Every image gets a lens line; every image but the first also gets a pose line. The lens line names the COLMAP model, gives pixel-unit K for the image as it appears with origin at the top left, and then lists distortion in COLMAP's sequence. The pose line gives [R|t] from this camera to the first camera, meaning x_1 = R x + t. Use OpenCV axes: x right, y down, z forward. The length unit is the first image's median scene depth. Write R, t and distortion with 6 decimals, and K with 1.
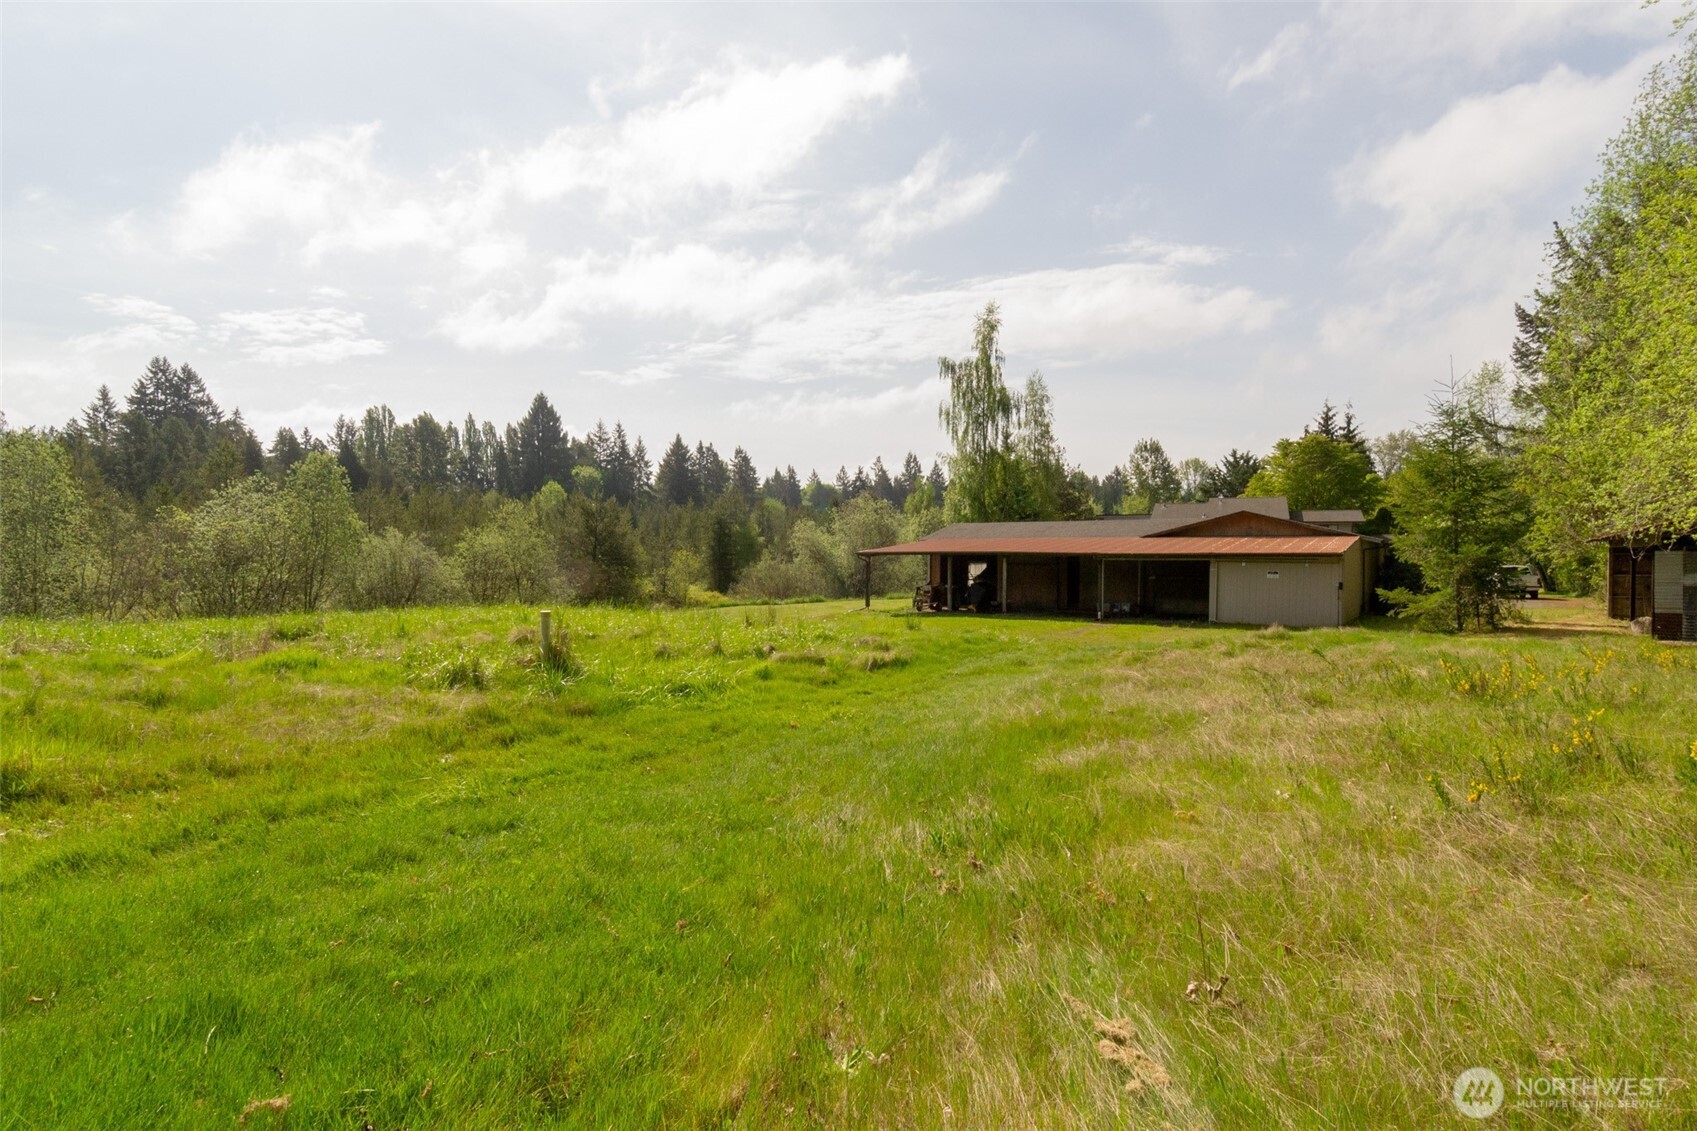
lens RADIAL K [[915.9, 0, 848.5], [0, 915.9, 565.5], [0, 0, 1]] dist [0.038746, -0.000601]
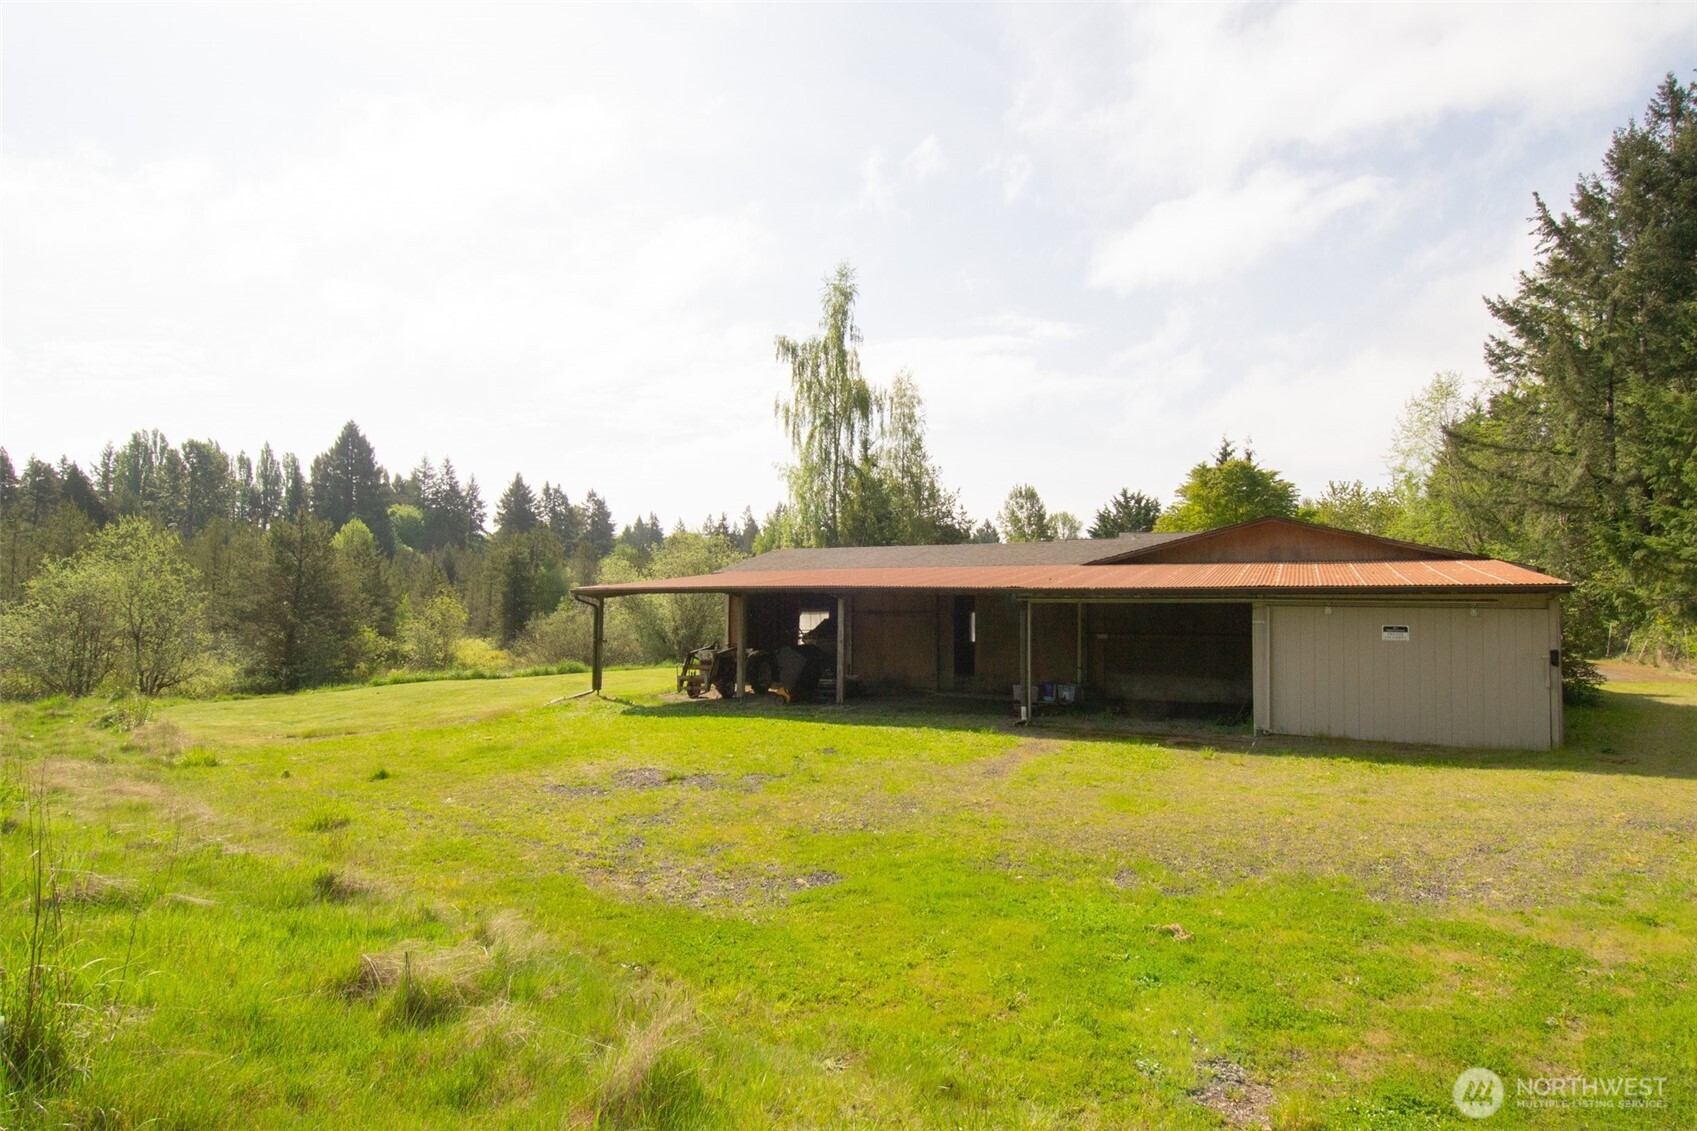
lens RADIAL K [[915.9, 0, 848.5], [0, 915.9, 565.5], [0, 0, 1]] dist [0.038746, -0.000601]
pose [[0.990629, 0.011433, 0.136103, 0.054505], [-0.003439, 0.998263, -0.058821, 0.002038], [-0.136539, 0.057801, 0.988947, 0.253588]]
